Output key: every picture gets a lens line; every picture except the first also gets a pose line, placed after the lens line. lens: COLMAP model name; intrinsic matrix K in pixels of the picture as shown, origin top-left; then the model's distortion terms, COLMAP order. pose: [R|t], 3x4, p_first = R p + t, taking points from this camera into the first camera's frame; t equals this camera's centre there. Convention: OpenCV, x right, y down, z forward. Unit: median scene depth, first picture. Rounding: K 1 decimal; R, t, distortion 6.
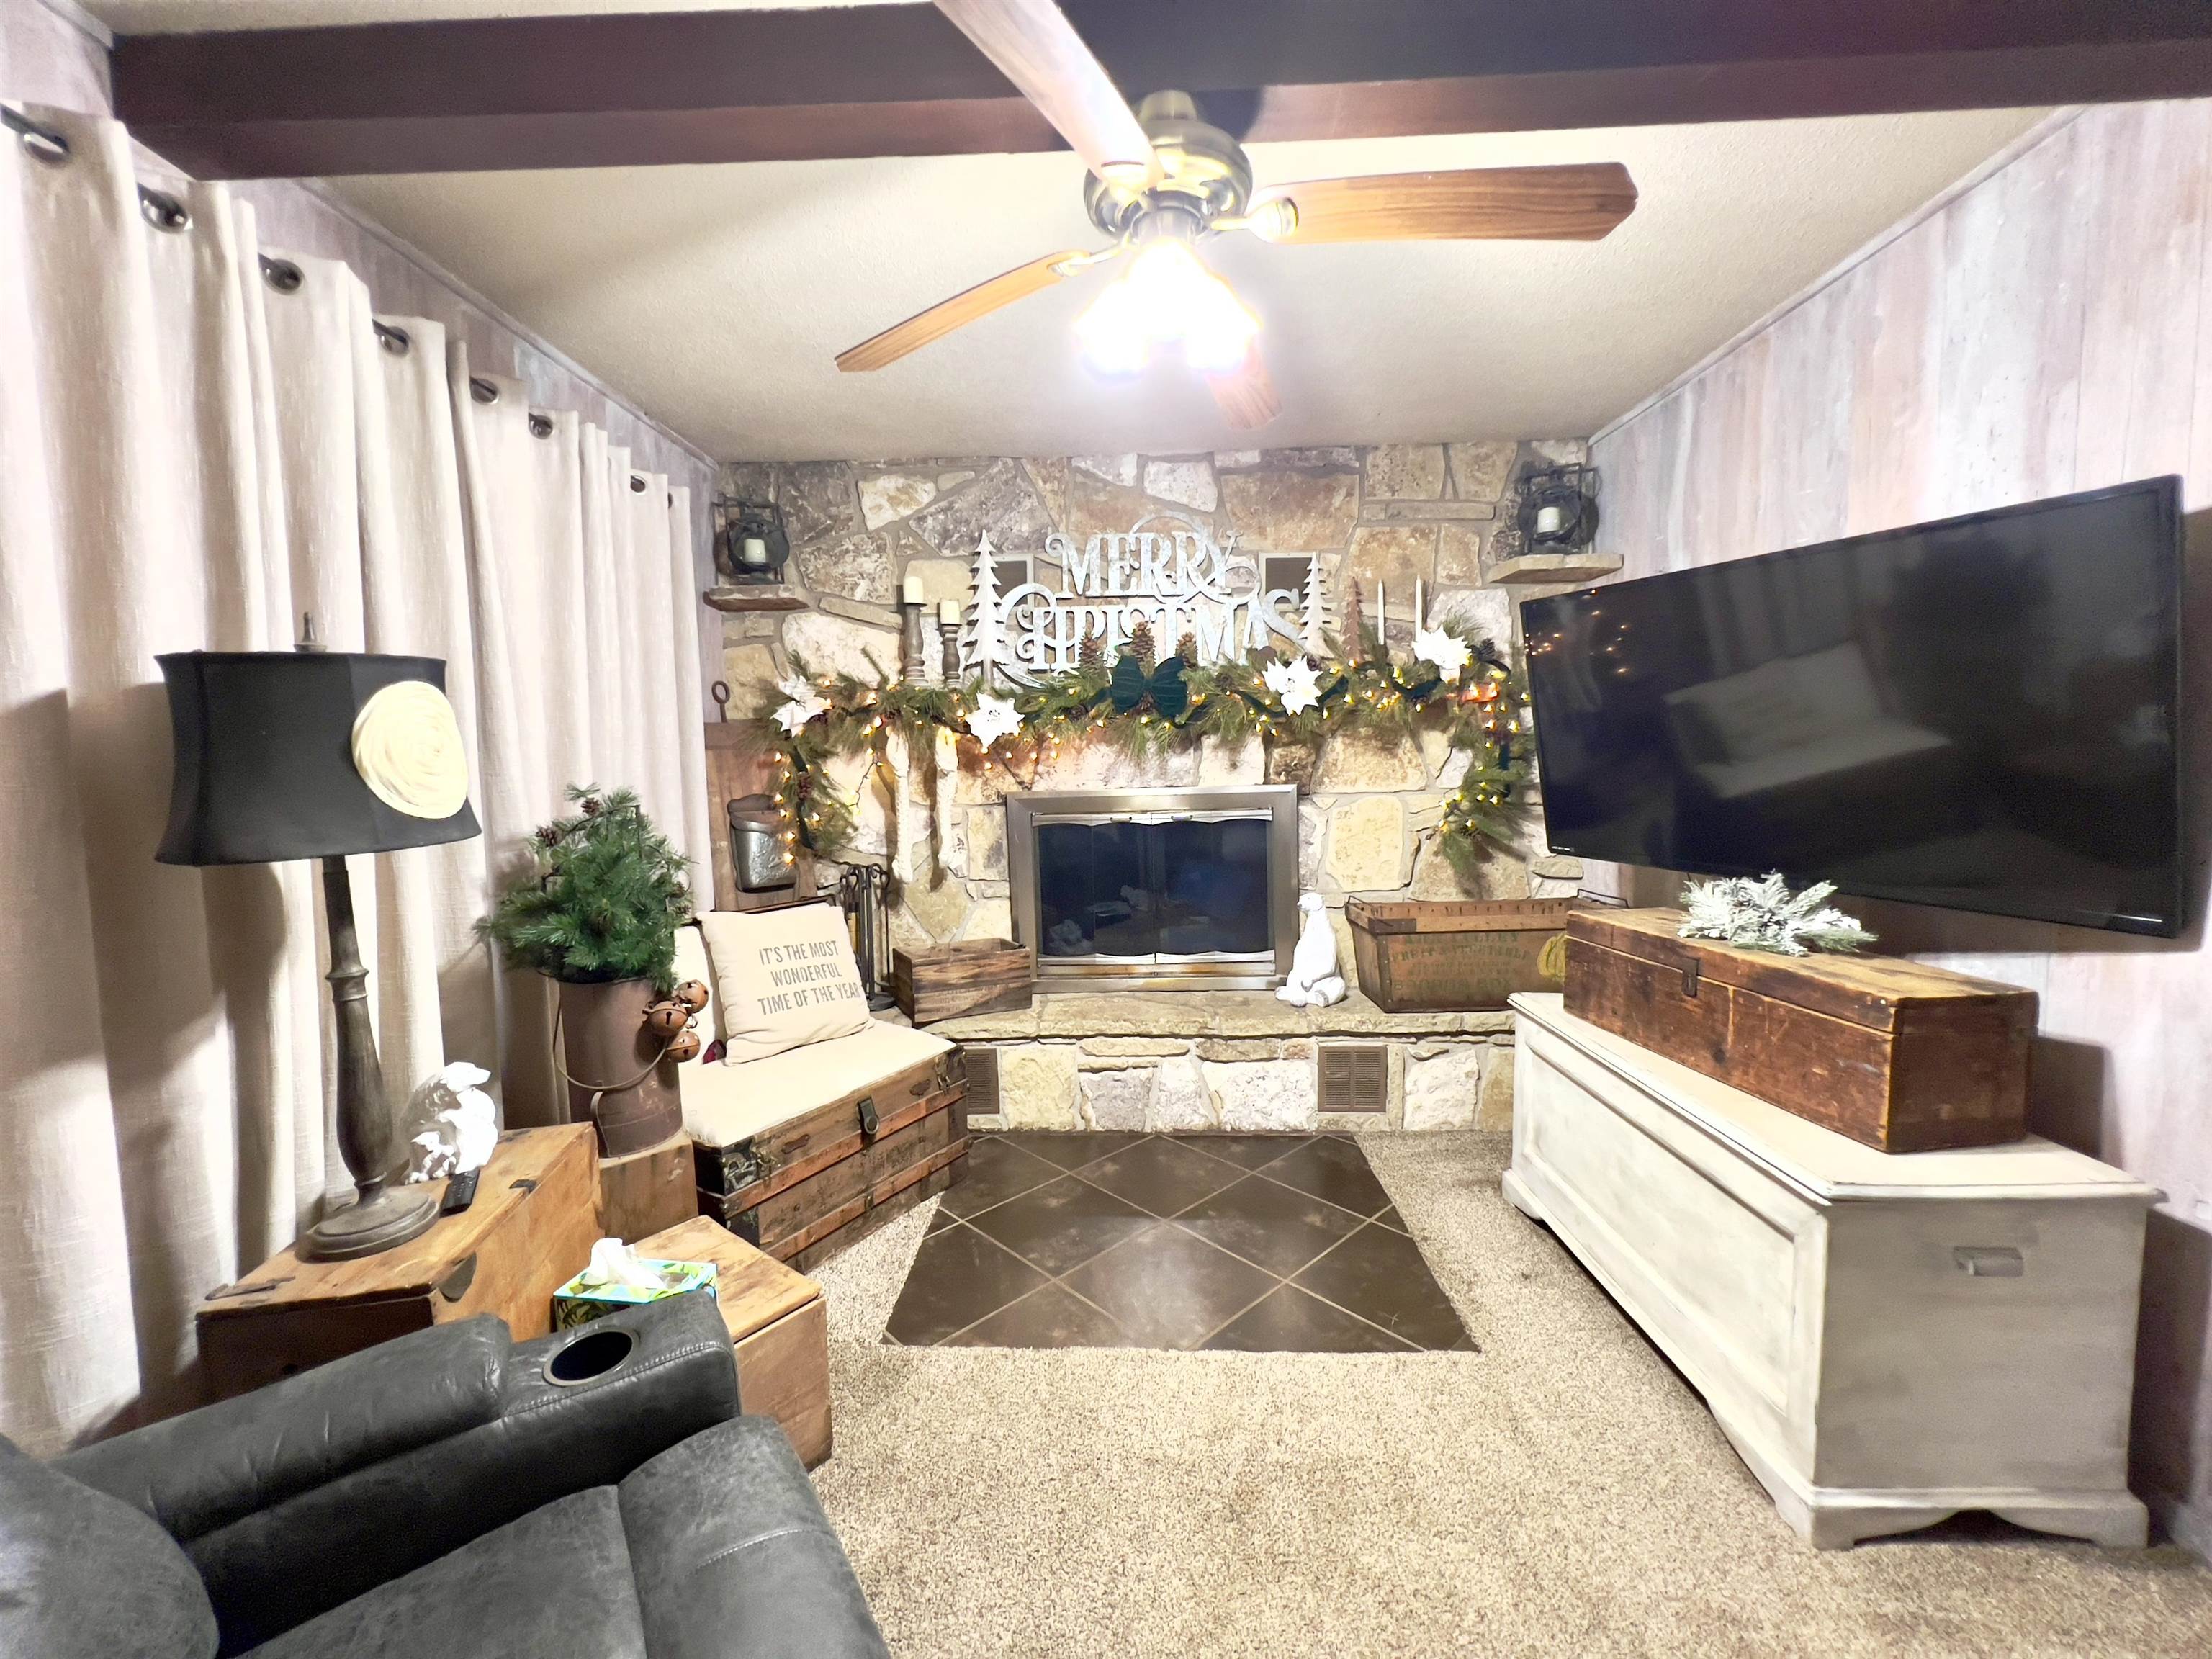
lens RADIAL K [[886.1, 0, 1106.2], [0, 886.1, 826.2], [0, 0, 1]] dist [0.000404, -0.000035]
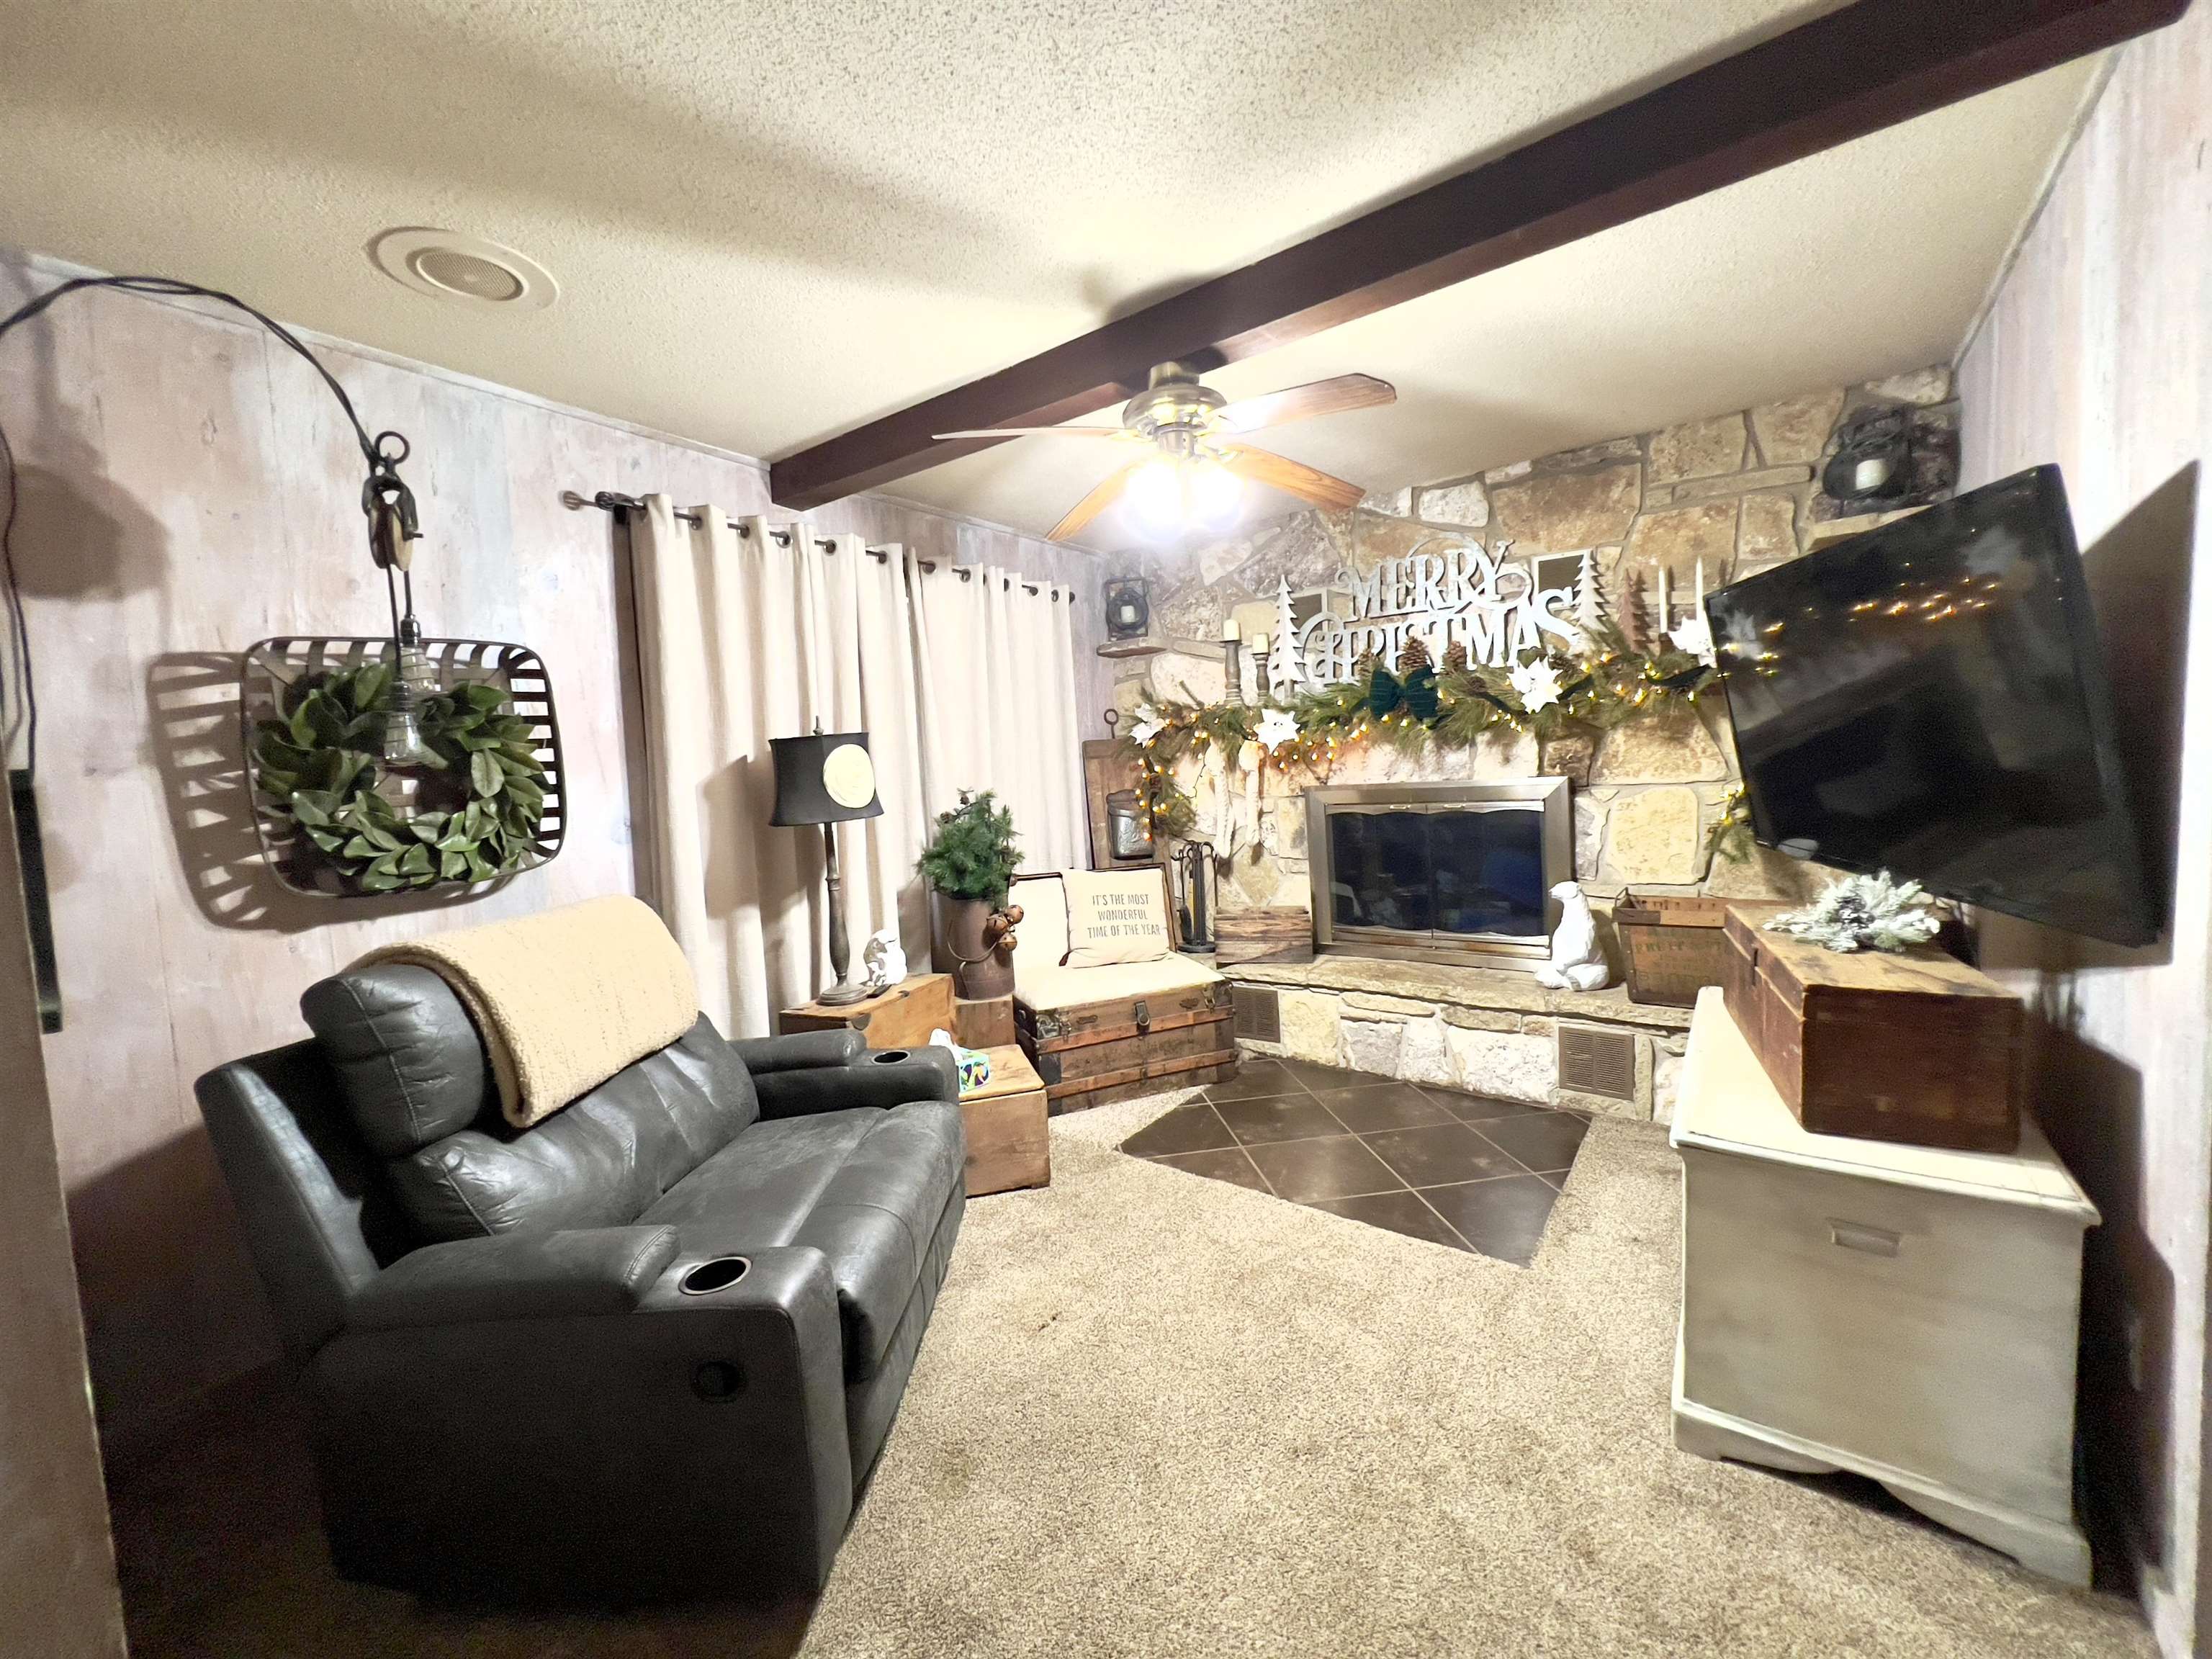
lens RADIAL K [[886.1, 0, 1107.8], [0, 886.1, 832.1], [0, 0, 1]] dist [0.000404, -0.000035]
pose [[0.820739, 0.021151, -0.570911, 0.394219], [-0.009209, 0.999674, 0.023797, -0.002510], [0.571229, -0.014273, 0.820667, -0.168398]]
